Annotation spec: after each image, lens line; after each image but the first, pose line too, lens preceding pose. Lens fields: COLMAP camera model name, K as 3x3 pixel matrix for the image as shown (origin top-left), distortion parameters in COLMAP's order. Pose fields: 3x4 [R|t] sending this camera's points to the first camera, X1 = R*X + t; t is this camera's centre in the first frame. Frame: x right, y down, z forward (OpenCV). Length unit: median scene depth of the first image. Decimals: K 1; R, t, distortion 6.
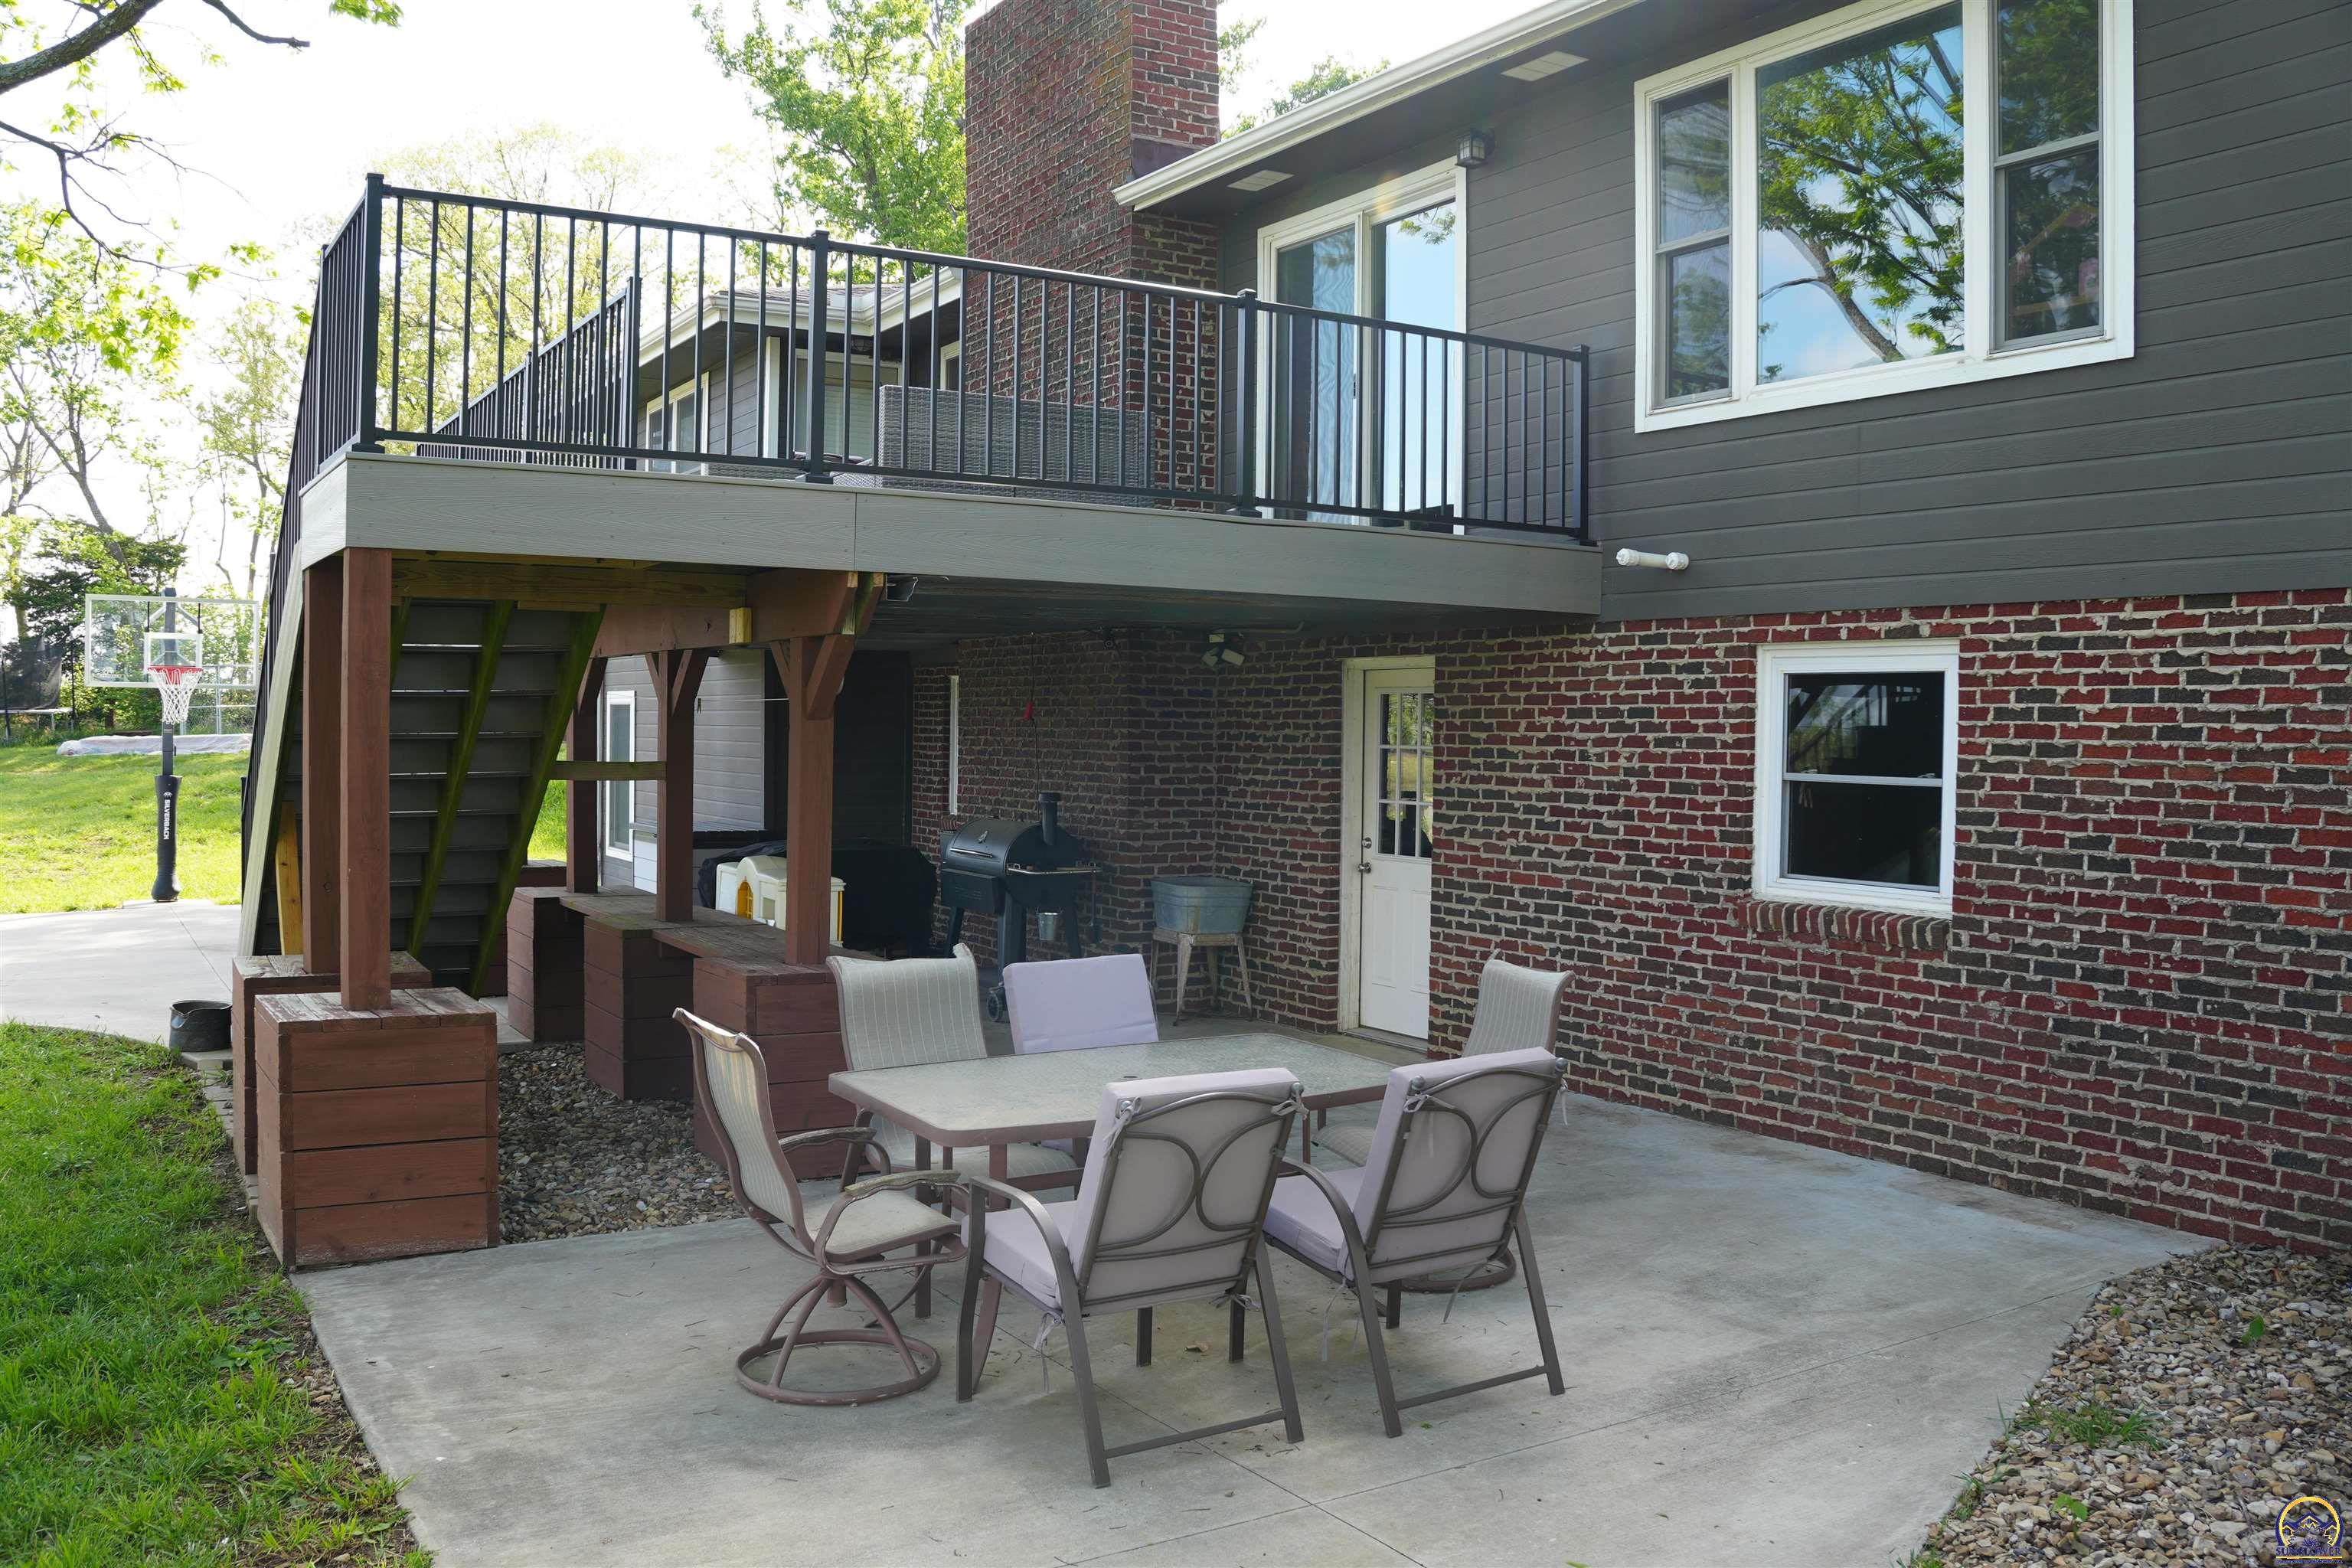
lens RADIAL K [[1971.1, 0, 1176.2], [0, 1971.1, 785.6], [0, 0, 1]] dist [-0.141128, -0.000370]
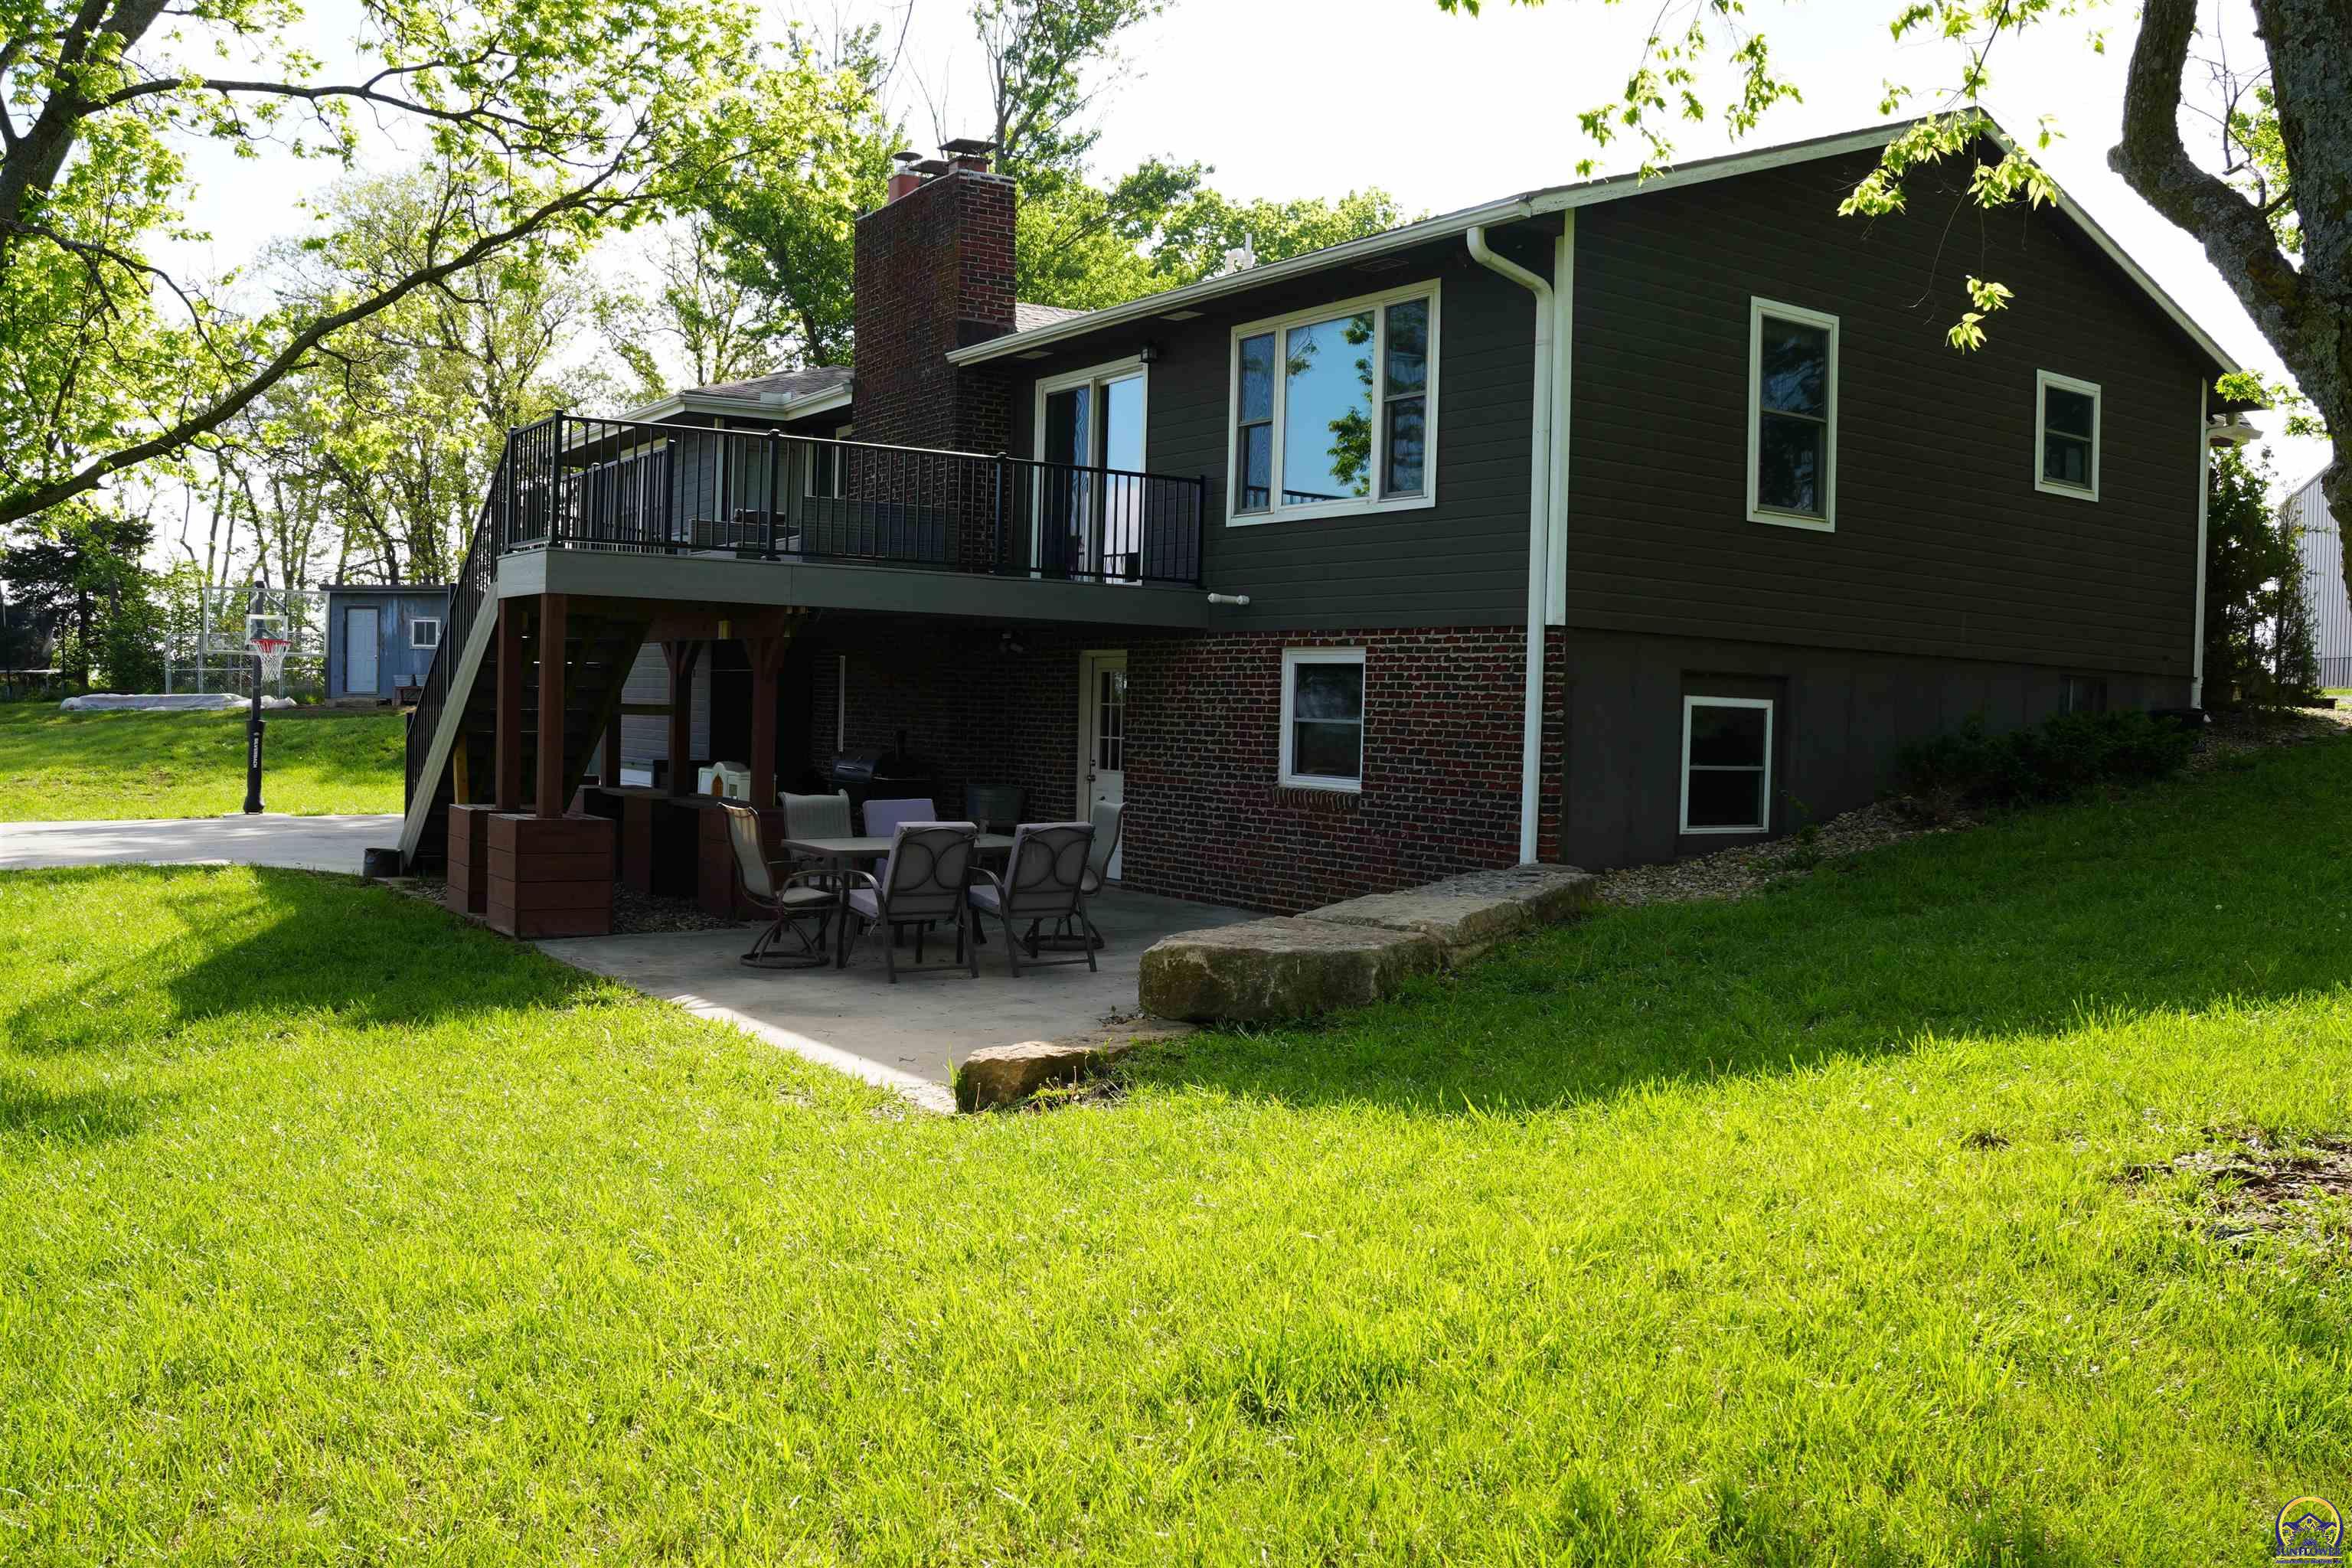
lens RADIAL K [[1971.1, 0, 1175.5], [0, 1971.1, 776.4], [0, 0, 1]] dist [-0.141128, -0.000370]
pose [[0.998403, 0.012208, 0.055149, 0.098446], [-0.012601, 0.999898, 0.006777, 0.037258], [-0.055061, -0.007461, 0.998455, -0.839149]]
